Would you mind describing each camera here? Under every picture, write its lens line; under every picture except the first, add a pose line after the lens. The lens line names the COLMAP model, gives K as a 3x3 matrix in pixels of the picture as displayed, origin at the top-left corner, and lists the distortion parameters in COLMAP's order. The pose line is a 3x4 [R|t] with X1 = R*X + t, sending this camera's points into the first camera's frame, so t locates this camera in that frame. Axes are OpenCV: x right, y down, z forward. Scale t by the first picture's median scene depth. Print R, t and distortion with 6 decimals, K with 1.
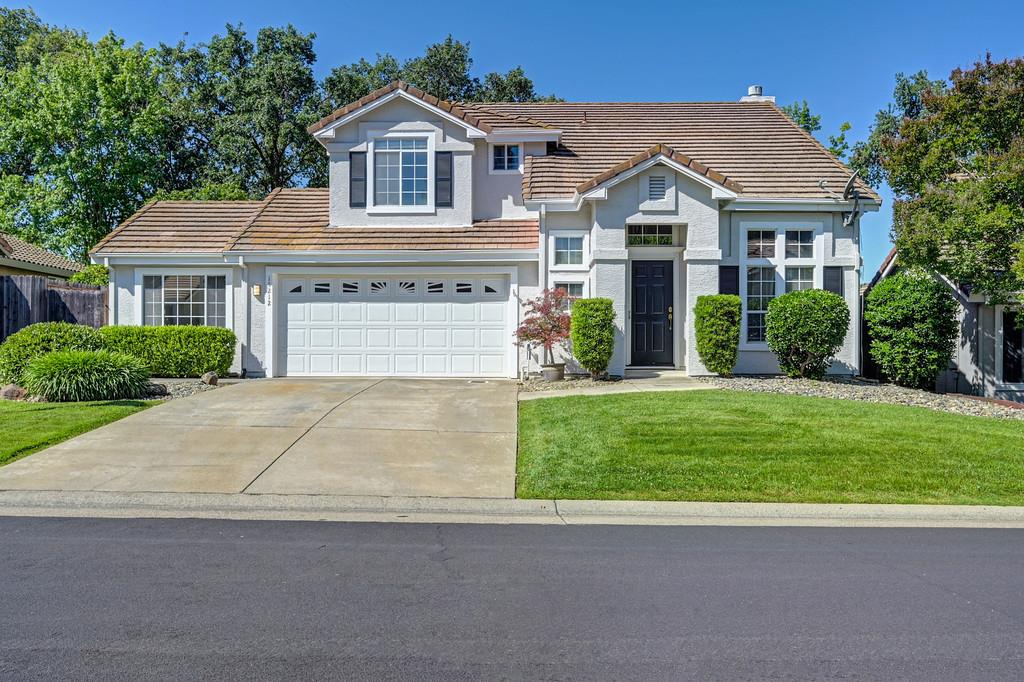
lens RADIAL K [[894.9, 0, 510.8], [0, 894.9, 305.4], [0, 0, 1]] dist [0.008957, 0.006552]
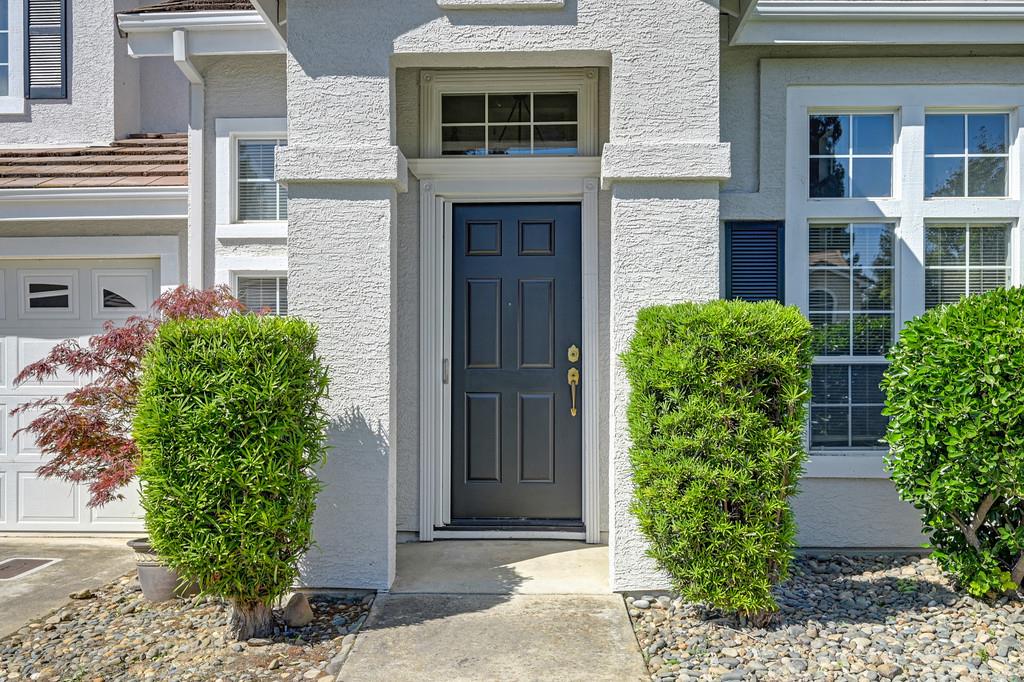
lens RADIAL K [[894.9, 0, 511.9], [0, 894.9, 341.5], [0, 0, 1]] dist [0.008957, 0.006552]
pose [[0.999950, -0.002693, -0.009645, 0.159734], [0.002749, 0.999979, 0.005850, -0.002087], [0.009629, -0.005876, 0.999936, 0.677048]]
